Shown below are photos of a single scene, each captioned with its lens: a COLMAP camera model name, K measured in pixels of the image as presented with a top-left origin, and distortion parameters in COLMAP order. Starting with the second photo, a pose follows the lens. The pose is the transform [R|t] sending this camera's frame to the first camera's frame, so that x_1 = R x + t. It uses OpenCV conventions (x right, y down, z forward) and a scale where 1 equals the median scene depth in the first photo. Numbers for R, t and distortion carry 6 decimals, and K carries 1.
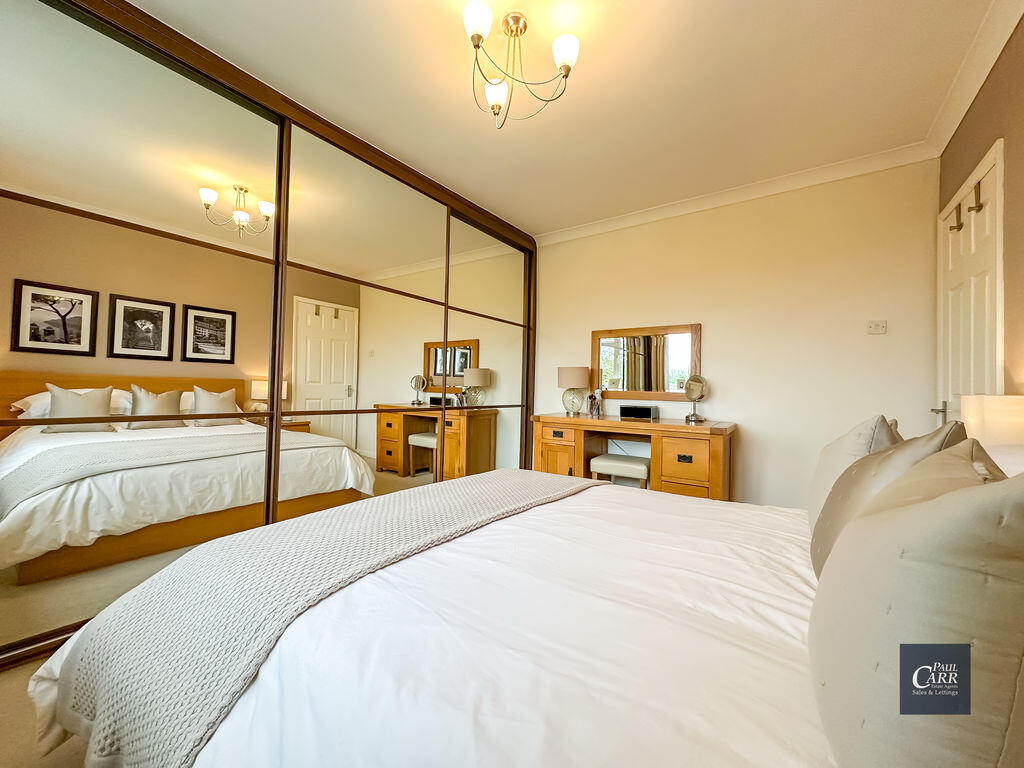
lens RADIAL K [[409.1, 0, 512.2], [0, 409.1, 382.3], [0, 0, 1]] dist [-0.001618, -0.000041]
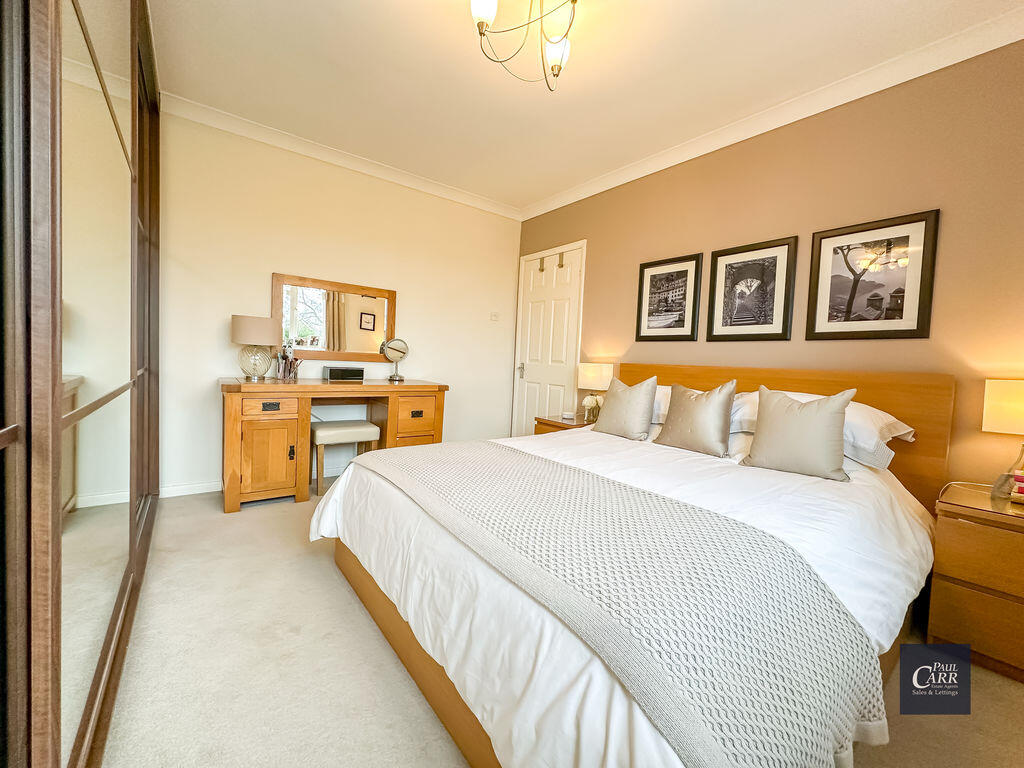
lens RADIAL K [[409.1, 0, 512.2], [0, 409.1, 382.3], [0, 0, 1]] dist [-0.001618, -0.000041]
pose [[0.271250, -0.056371, 0.960857, -1.437722], [-0.061391, 0.995238, 0.075718, -0.008343], [-0.960549, -0.079527, 0.266498, 1.086658]]
